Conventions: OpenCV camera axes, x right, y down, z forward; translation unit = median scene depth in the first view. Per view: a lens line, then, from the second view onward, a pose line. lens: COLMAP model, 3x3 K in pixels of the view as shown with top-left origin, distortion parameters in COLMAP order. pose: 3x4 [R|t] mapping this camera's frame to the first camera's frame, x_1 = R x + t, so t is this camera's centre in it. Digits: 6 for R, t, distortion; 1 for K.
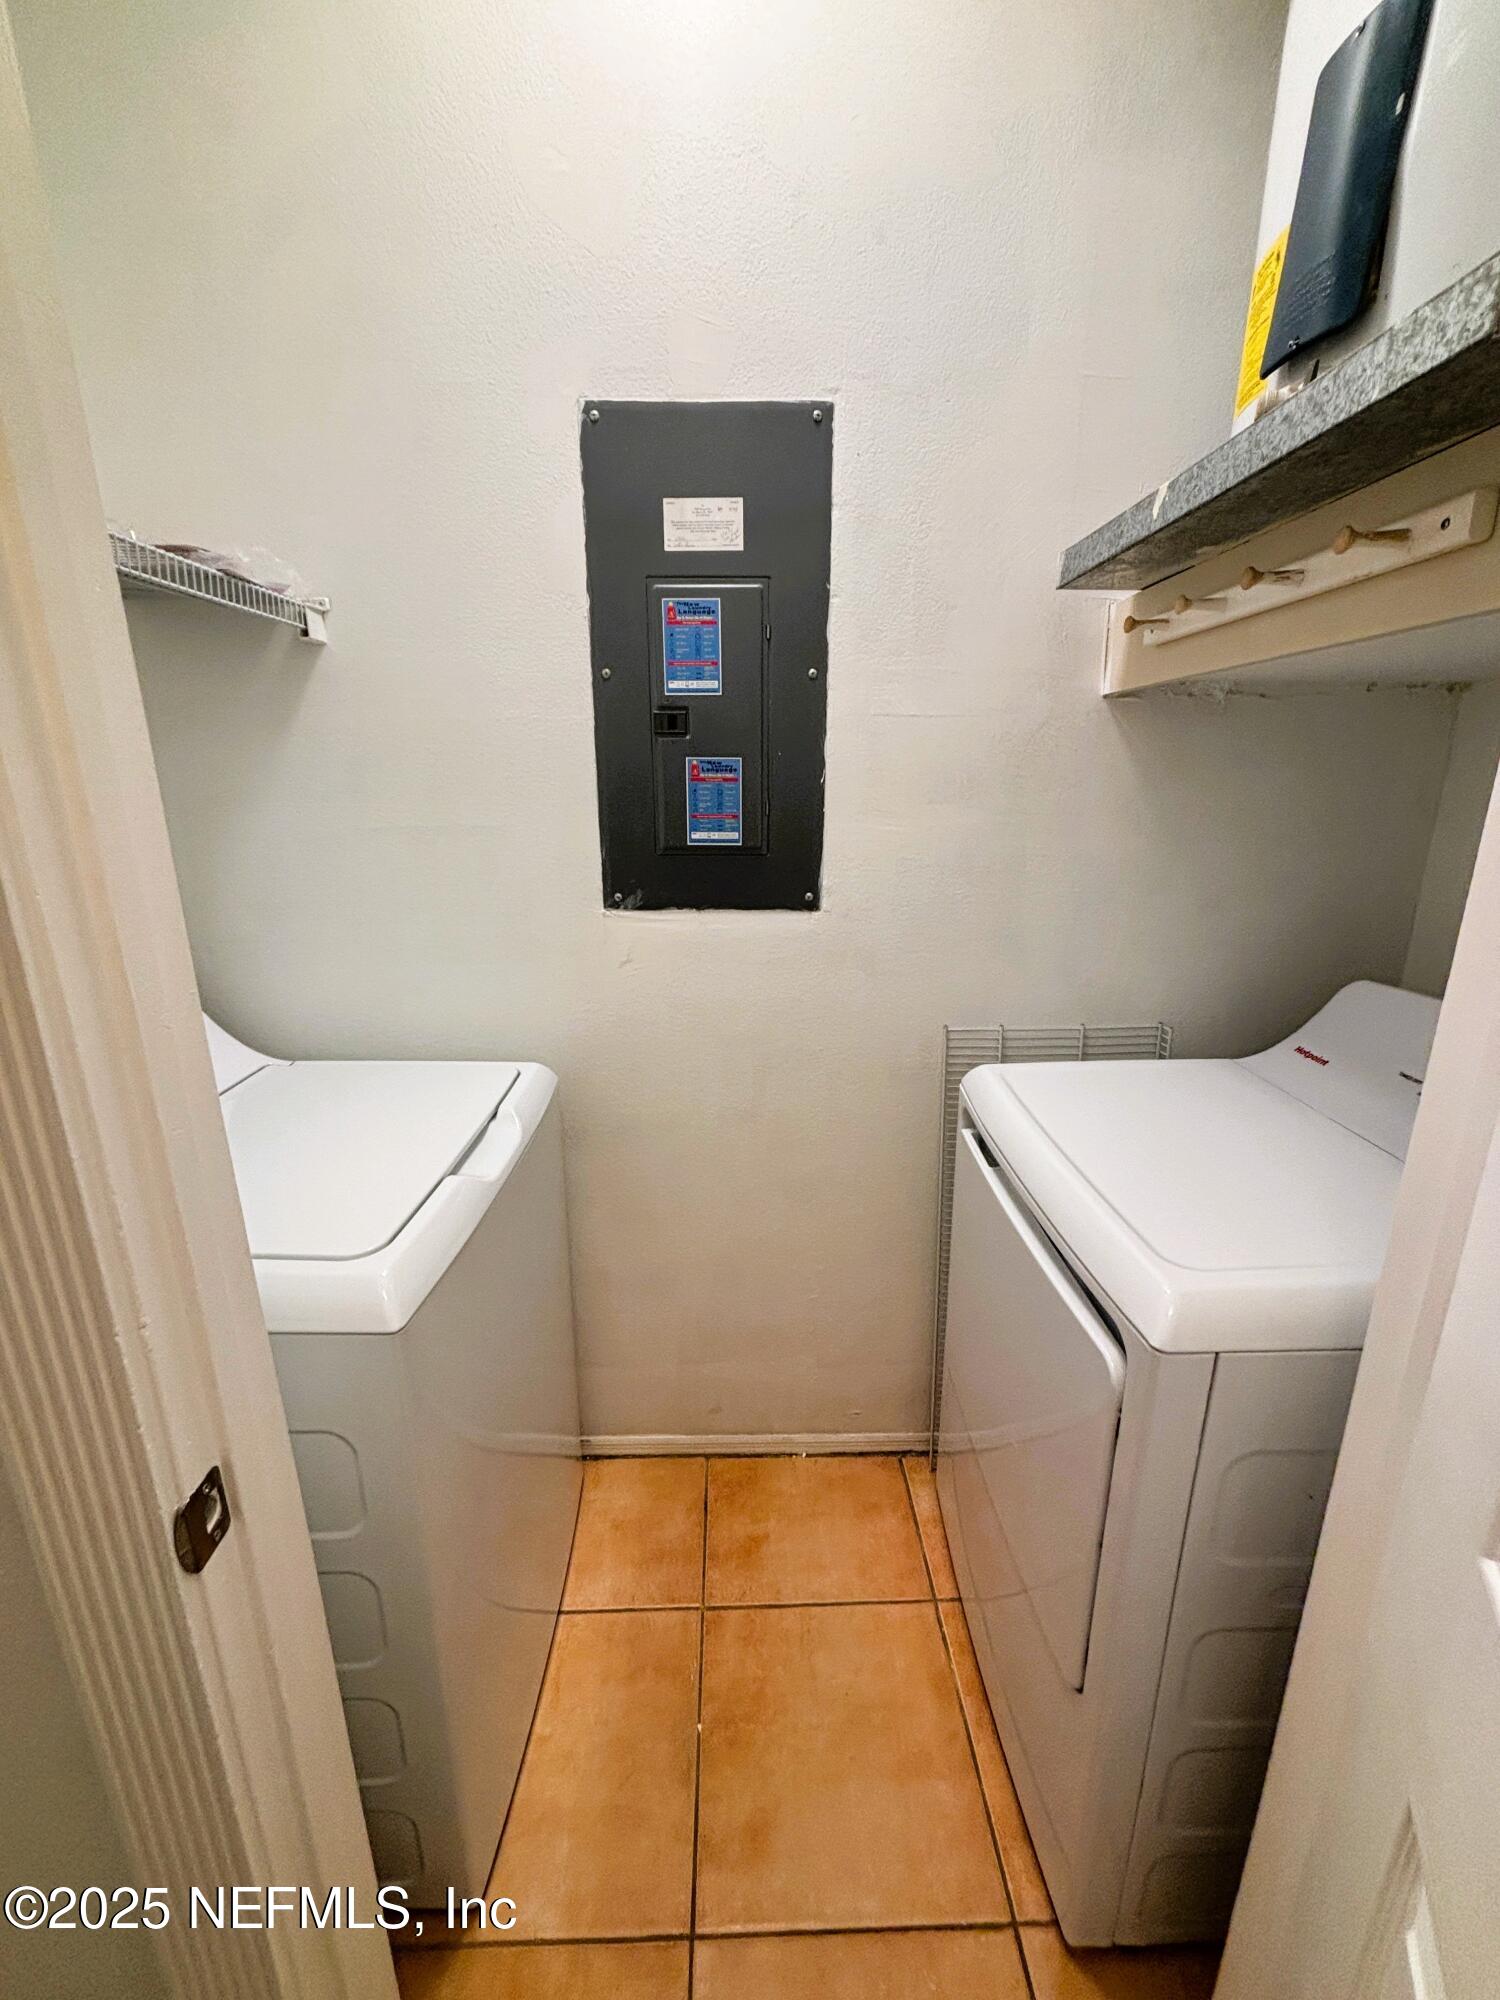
lens RADIAL K [[807.4, 0, 750.0], [0, 807.4, 1000.0], [0, 0, 1]] dist [0.008324, -0.000488]
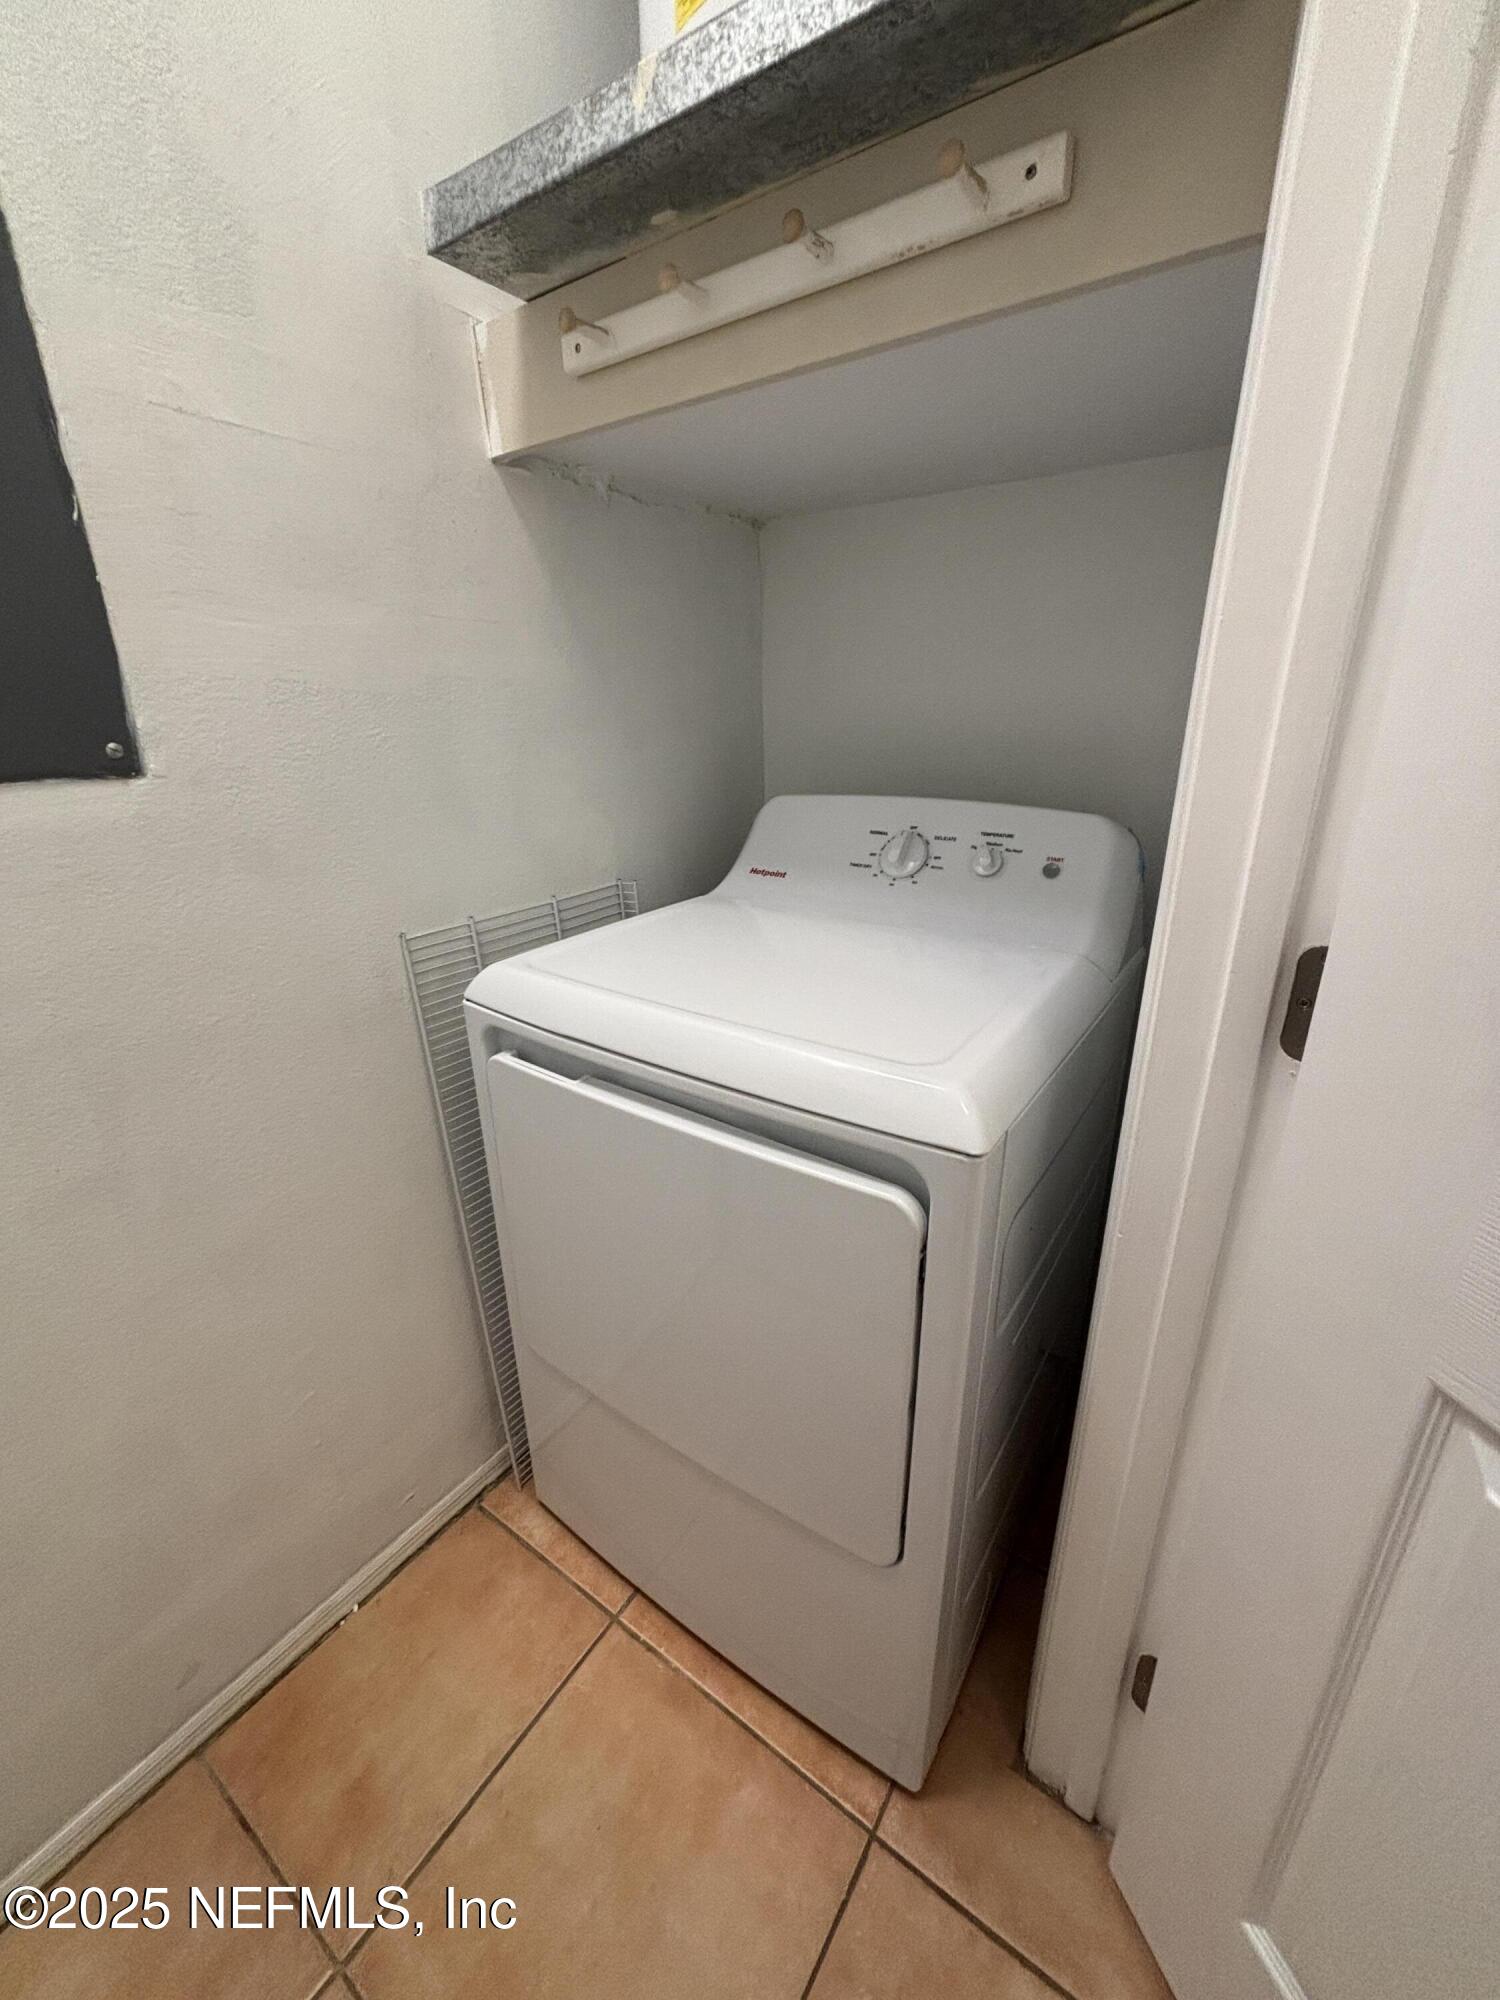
lens RADIAL K [[807.4, 0, 750.0], [0, 807.4, 1000.0], [0, 0, 1]] dist [0.008324, -0.000488]
pose [[0.593292, -0.278762, 0.755180, -0.132933], [0.228067, 0.957896, 0.174415, 0.035290], [-0.772004, 0.068753, 0.631889, 0.338074]]
